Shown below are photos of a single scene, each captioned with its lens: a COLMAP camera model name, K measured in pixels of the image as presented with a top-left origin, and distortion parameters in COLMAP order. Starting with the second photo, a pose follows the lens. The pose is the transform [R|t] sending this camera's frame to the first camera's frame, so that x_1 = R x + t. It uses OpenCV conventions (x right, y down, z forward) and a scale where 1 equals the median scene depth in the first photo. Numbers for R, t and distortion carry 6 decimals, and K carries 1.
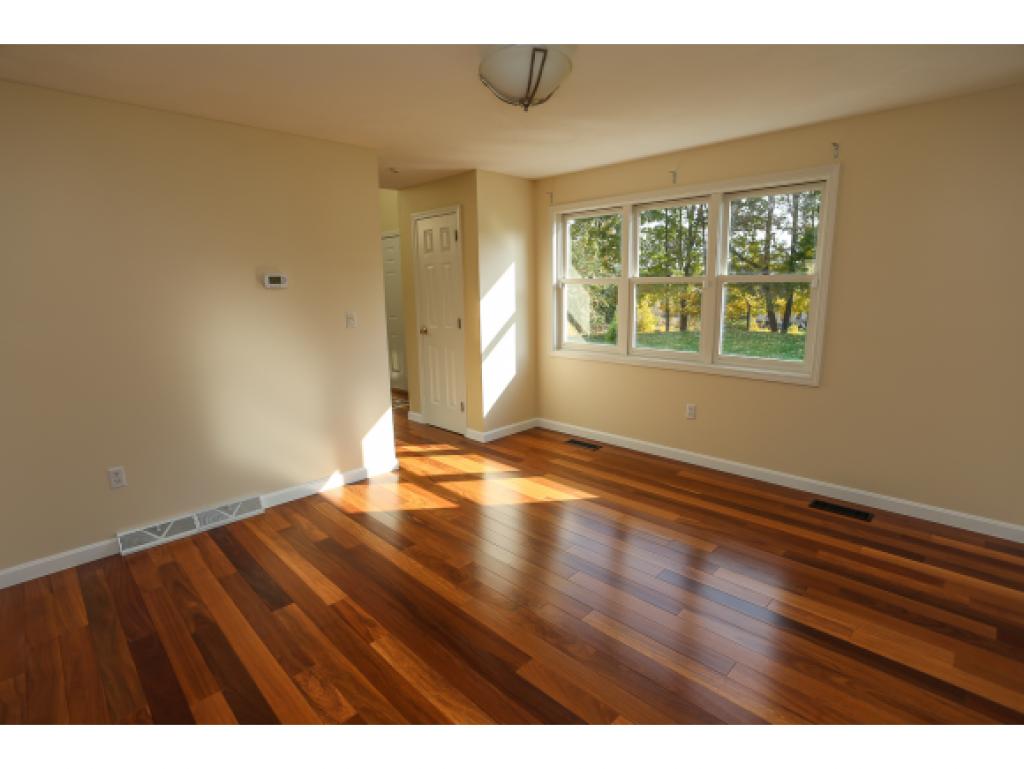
lens RADIAL K [[498.2, 0, 508.3], [0, 498.2, 384.2], [0, 0, 1]] dist [-0.065171, 0.019964]
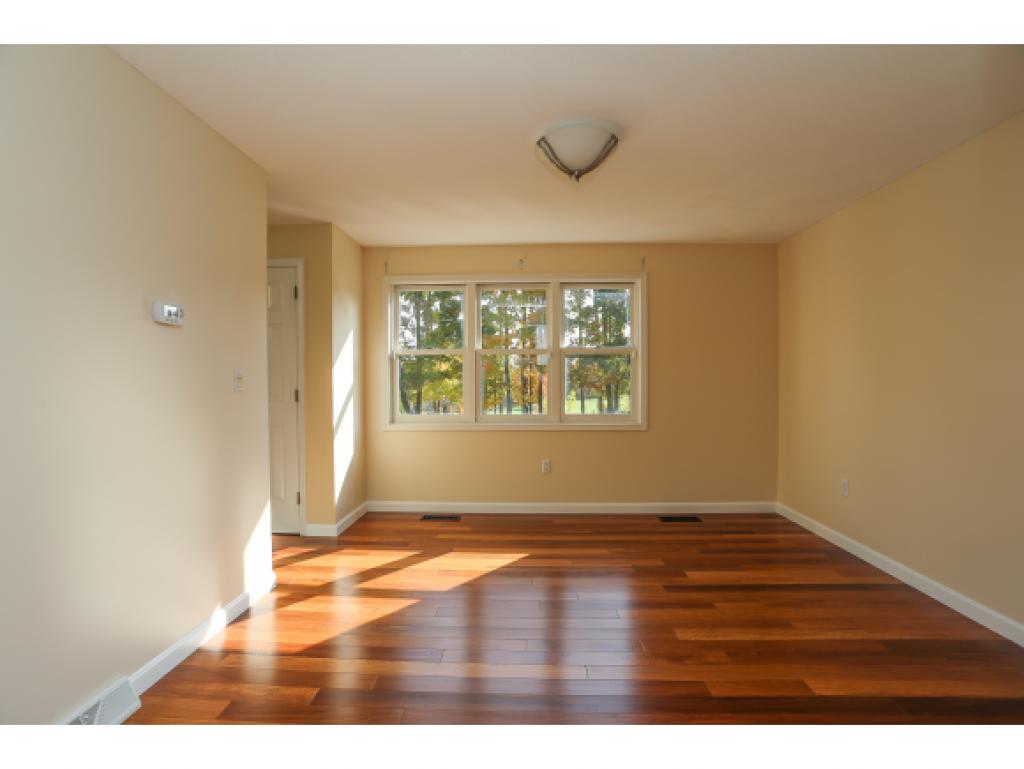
lens RADIAL K [[498.2, 0, 509.0], [0, 498.2, 384.6], [0, 0, 1]] dist [-0.065171, 0.019964]
pose [[0.737870, 0.003403, 0.674934, -0.455687], [0.119543, 0.983518, -0.135650, 0.015866], [-0.664272, 0.180776, 0.725302, 0.194247]]
